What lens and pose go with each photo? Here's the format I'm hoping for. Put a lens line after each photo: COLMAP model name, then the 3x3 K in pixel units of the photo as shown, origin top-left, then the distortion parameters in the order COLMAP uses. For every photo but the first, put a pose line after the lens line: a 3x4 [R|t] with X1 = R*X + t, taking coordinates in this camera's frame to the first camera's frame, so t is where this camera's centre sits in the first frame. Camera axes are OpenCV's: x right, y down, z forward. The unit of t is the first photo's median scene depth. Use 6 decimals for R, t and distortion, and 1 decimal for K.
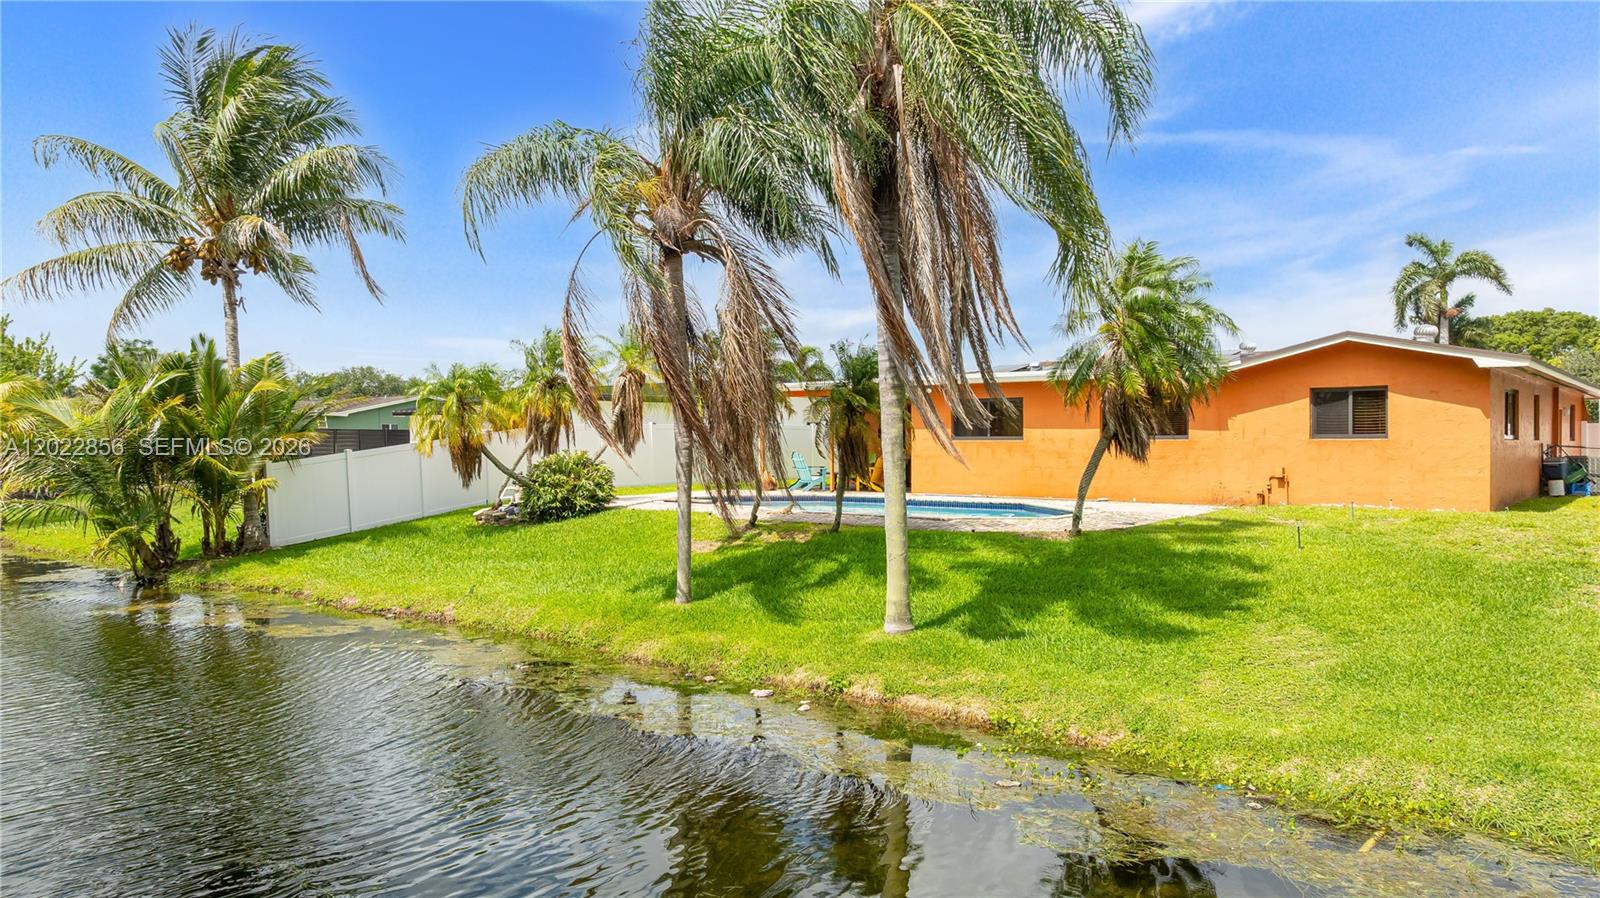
lens RADIAL K [[1128.2, 0, 798.1], [0, 1128.2, 447.3], [0, 0, 1]] dist [-0.026262, 0.025869]
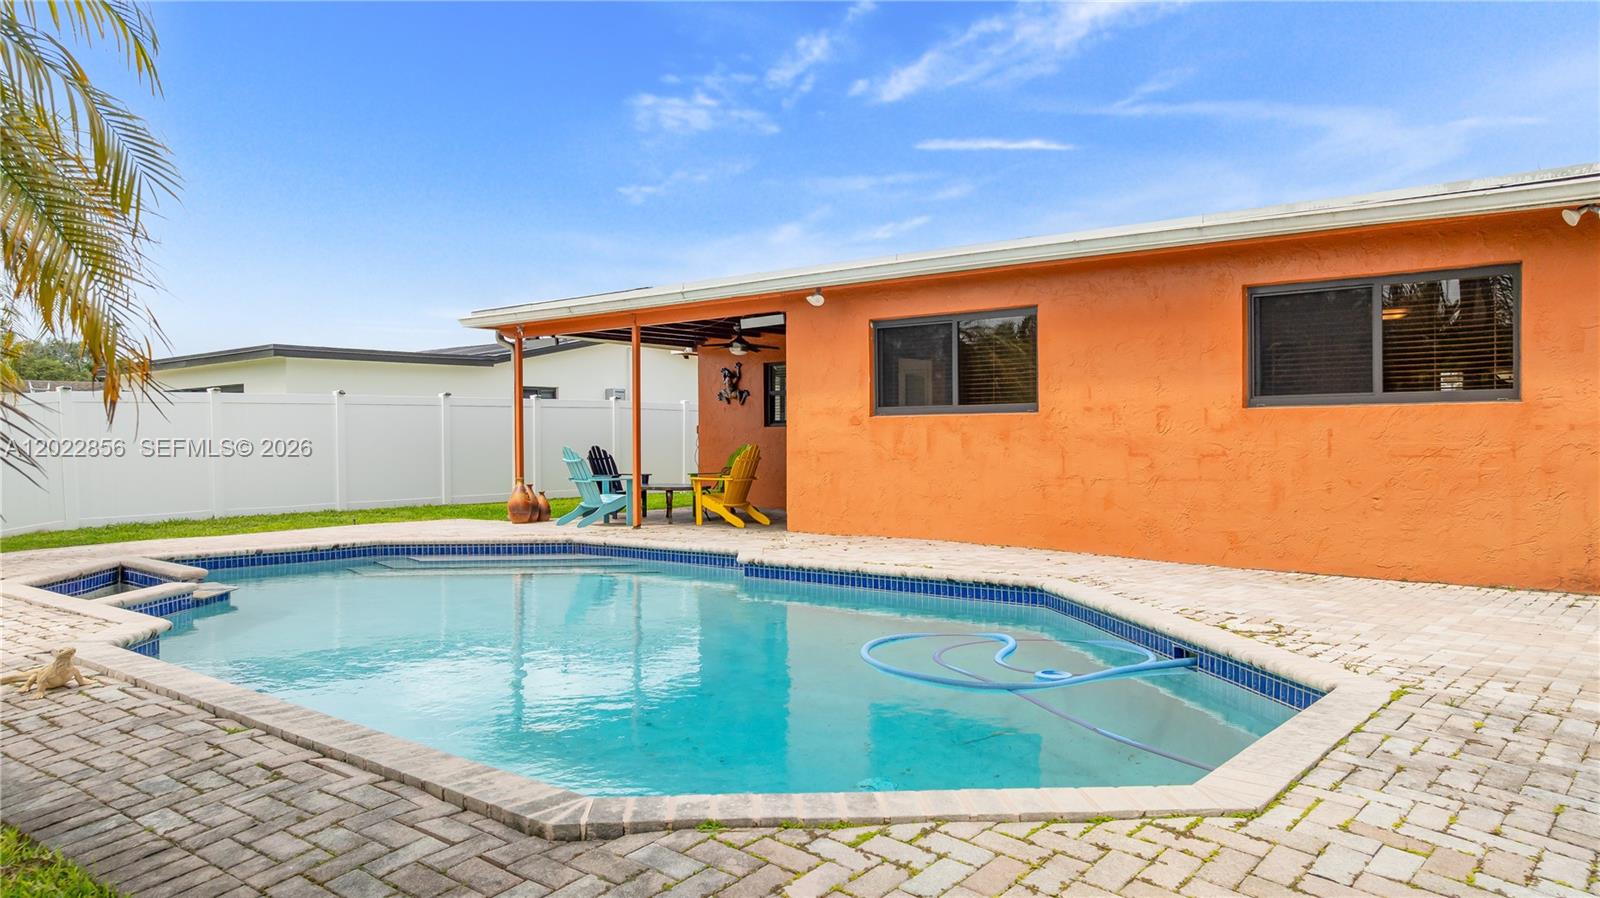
lens RADIAL K [[1128.2, 0, 792.8], [0, 1128.2, 447.4], [0, 0, 1]] dist [-0.026262, 0.025869]
pose [[0.999851, -0.006688, -0.015928, 0.119129], [0.006791, 0.999957, 0.006382, 0.003488], [0.015885, -0.006490, 0.999853, 0.599122]]
